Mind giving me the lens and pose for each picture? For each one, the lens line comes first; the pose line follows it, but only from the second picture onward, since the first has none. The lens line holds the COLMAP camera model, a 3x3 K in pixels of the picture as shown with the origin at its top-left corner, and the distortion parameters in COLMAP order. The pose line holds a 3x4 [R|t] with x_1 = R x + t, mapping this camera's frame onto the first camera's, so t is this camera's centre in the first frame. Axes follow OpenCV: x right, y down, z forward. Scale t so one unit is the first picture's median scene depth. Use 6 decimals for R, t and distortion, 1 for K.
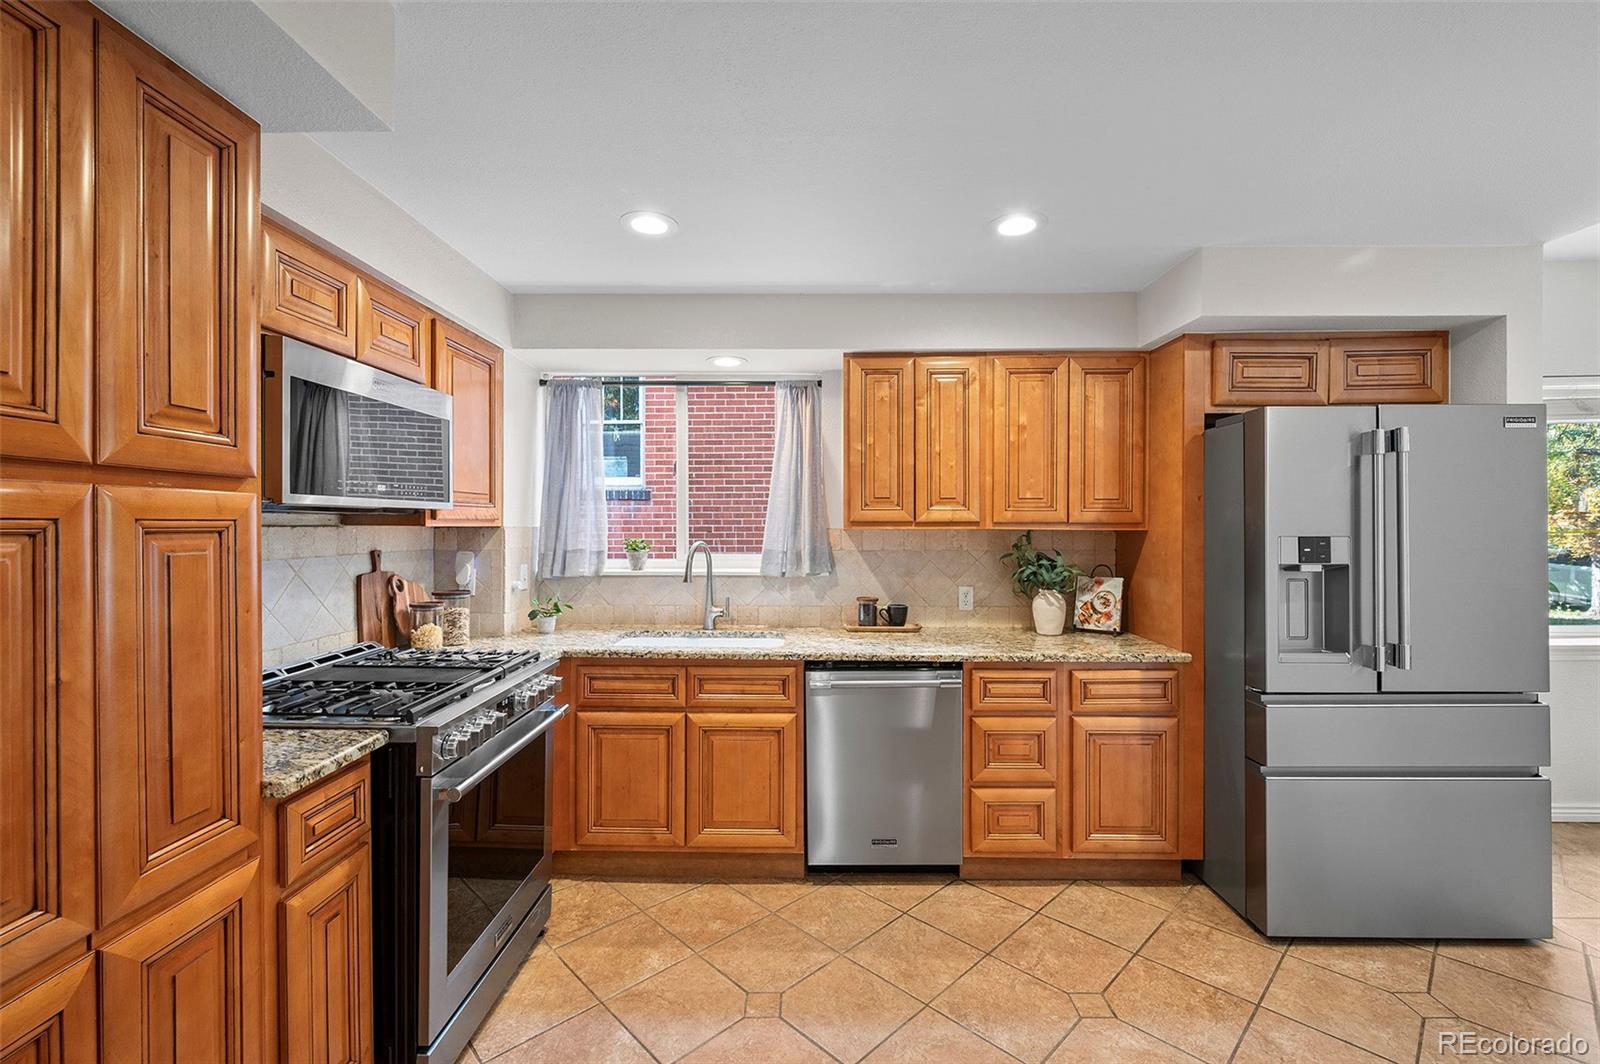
lens RADIAL K [[680.0, 0, 802.5], [0, 680.0, 526.4], [0, 0, 1]] dist [0.000768, 0.000251]
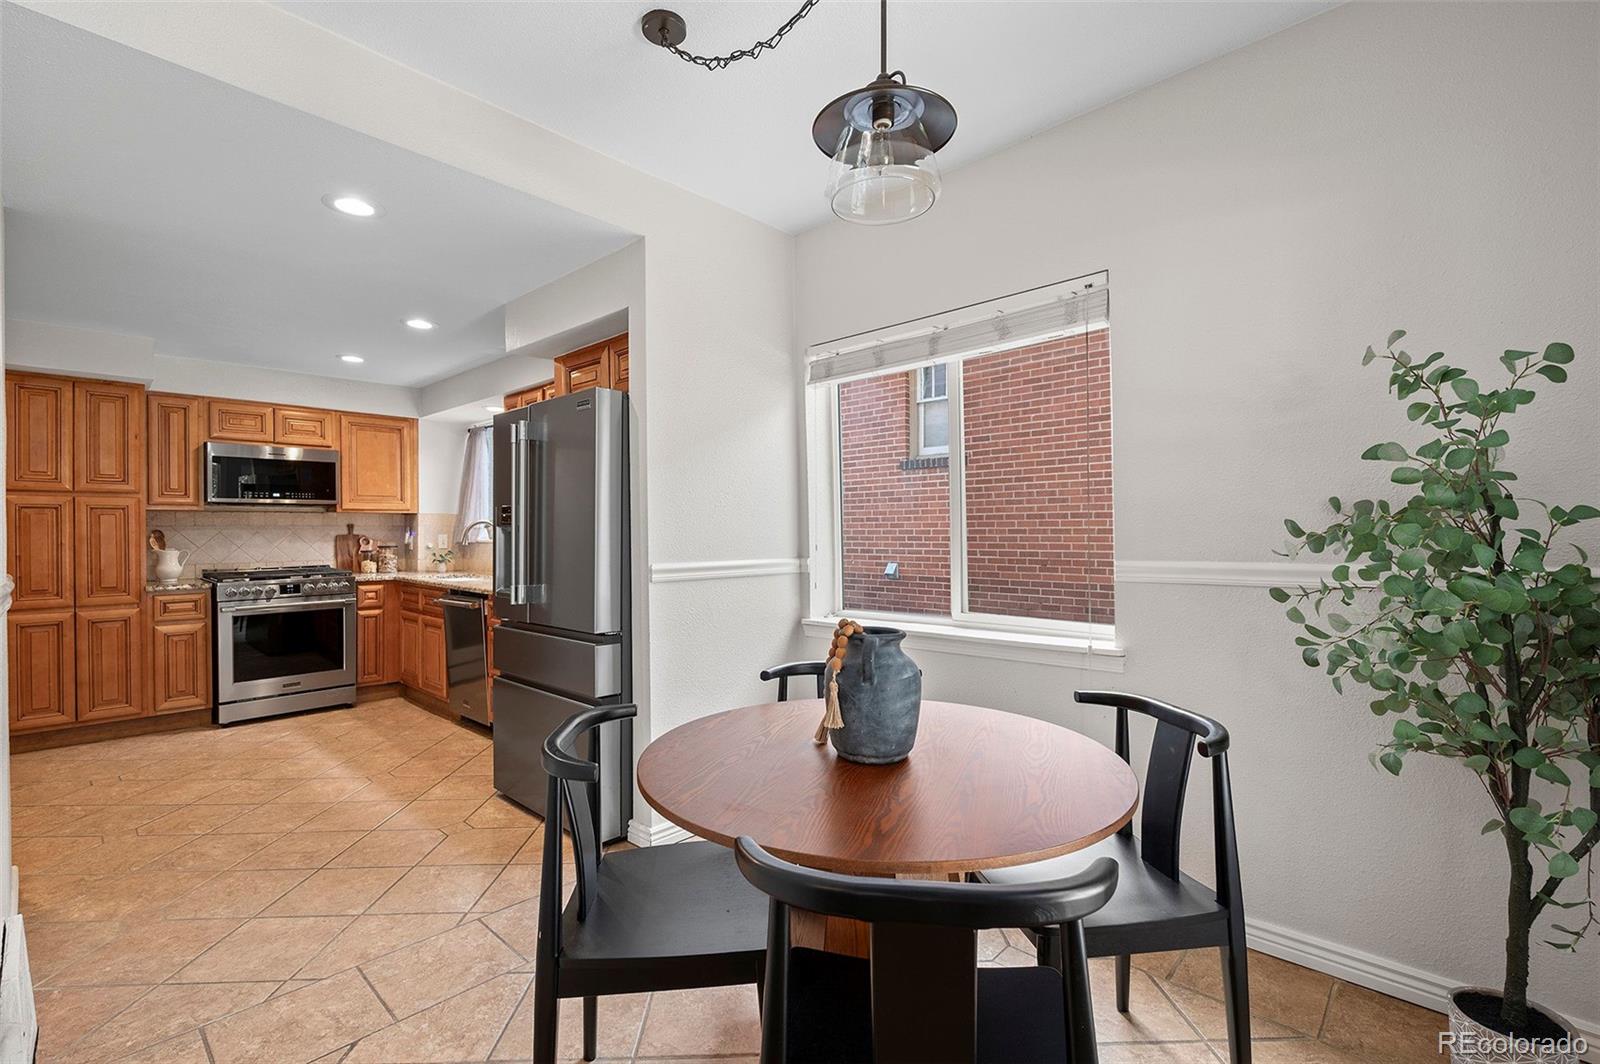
lens RADIAL K [[714.8, 0, 800.0], [0, 714.8, 532.0], [0, 0, 1]] dist [-0.000210, 0.000361]
pose [[0.739475, -0.001347, -0.673183, 1.841484], [0.003757, 0.999991, 0.002126, 0.057653], [0.673173, -0.004101, 0.739473, 0.280221]]
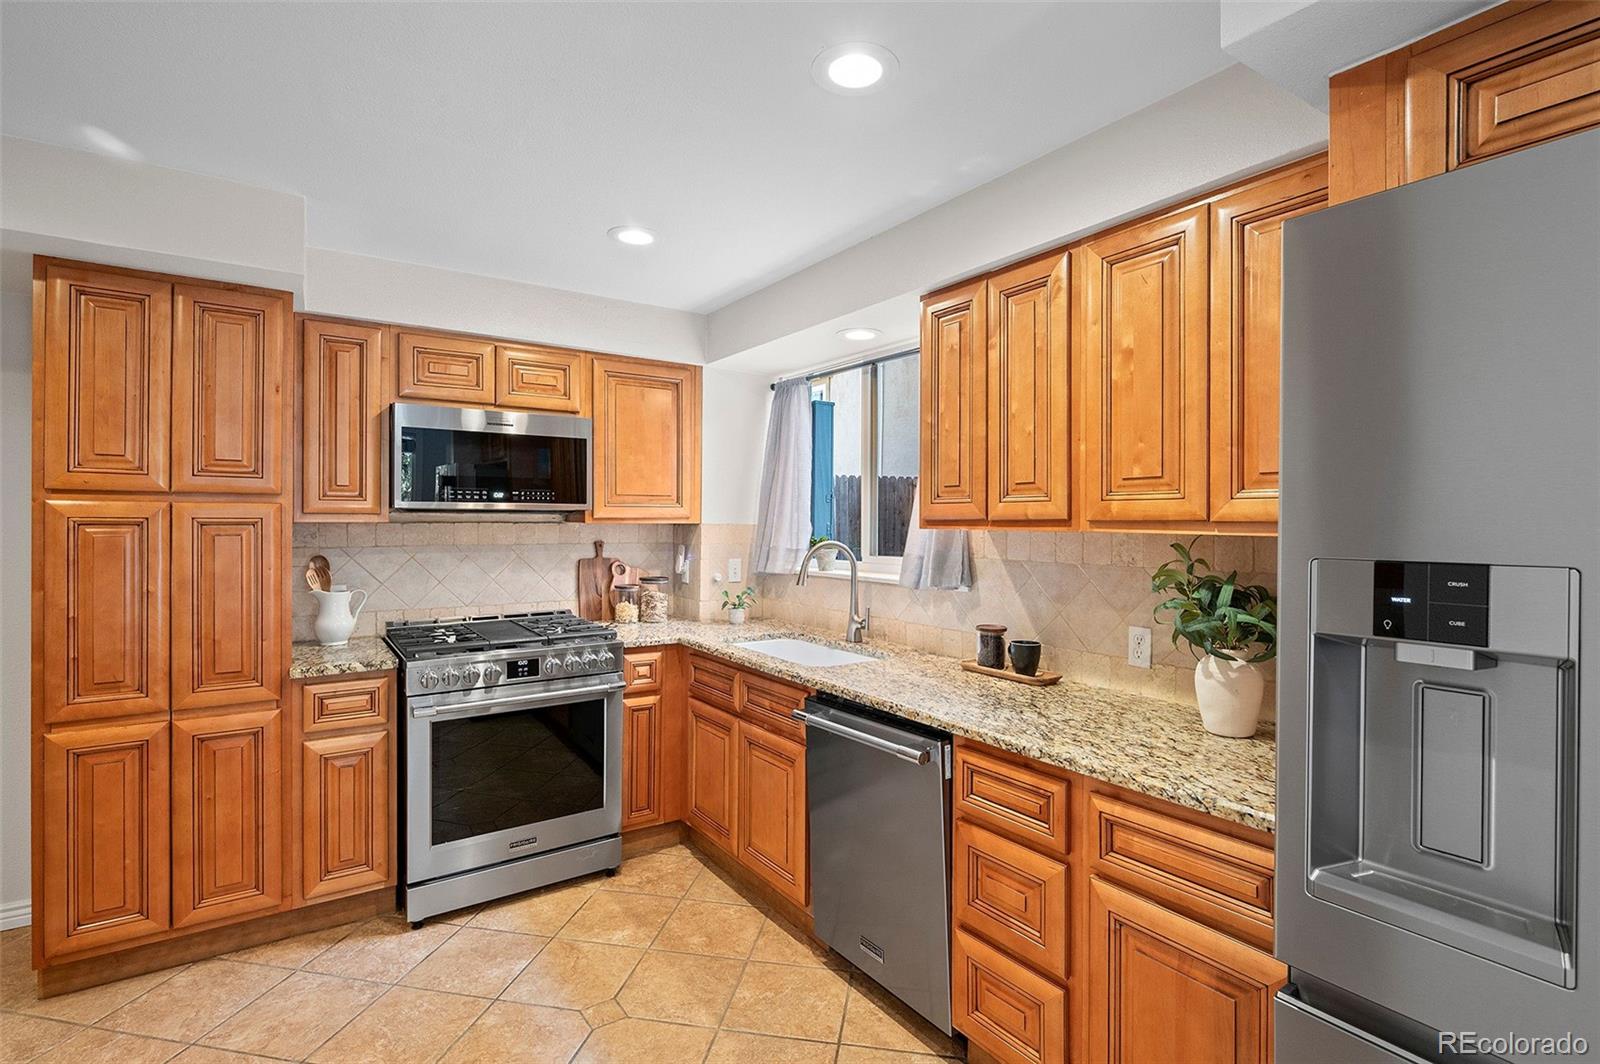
lens RADIAL K [[758.0, 0, 800.5], [0, 758.0, 523.3], [0, 0, 1]] dist [-0.000788, -0.000366]
pose [[0.581069, 0.004134, -0.813844, 0.748963], [-0.006110, 0.999981, 0.000717, -0.002548], [0.813831, 0.004556, 0.581083, 0.450374]]
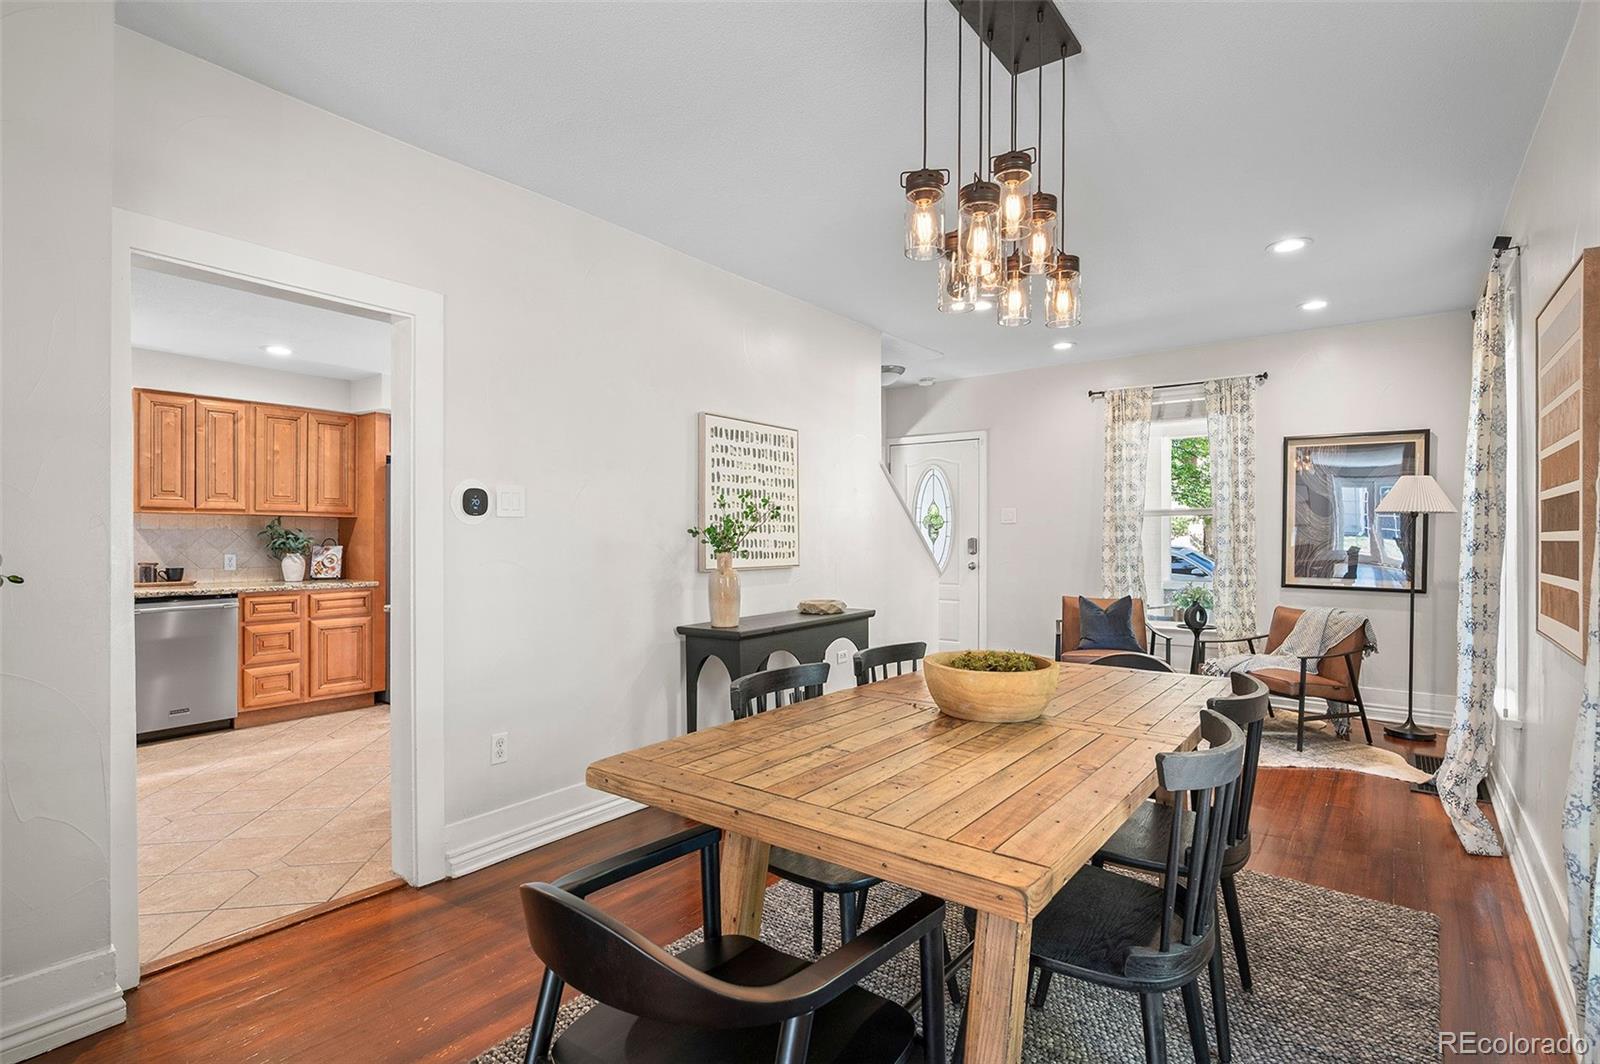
lens RADIAL K [[790.7, 0, 800.5], [0, 790.7, 538.4], [0, 0, 1]] dist [0.001948, 0.000379]
pose [[0.585917, 0.000284, 0.810371, -0.518174], [-0.002353, 0.999996, 0.001351, 0.060044], [-0.810368, -0.002698, 0.585915, -1.223131]]
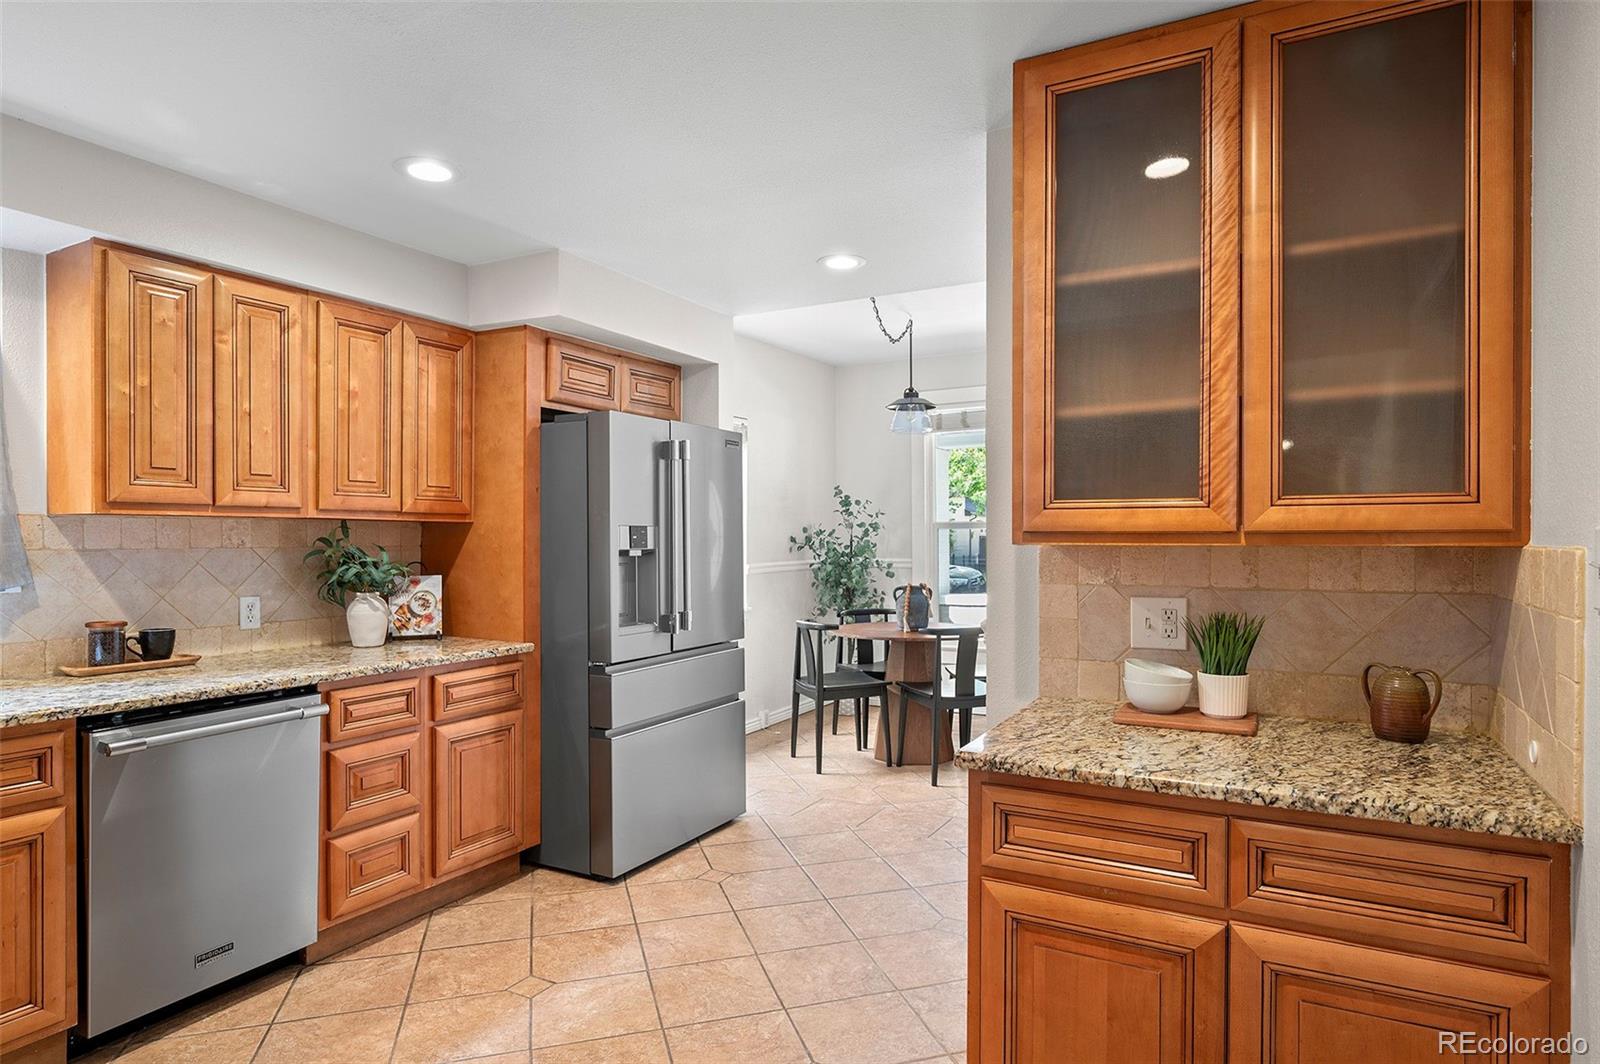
lens RADIAL K [[908.9, 0, 801.6], [0, 908.9, 541.5], [0, 0, 1]] dist [-0.000589, 0.000070]
pose [[0.465891, -0.003647, 0.884835, -0.431538], [0.000769, 0.999993, 0.003717, 0.031080], [-0.884842, -0.001051, 0.465890, 0.016102]]
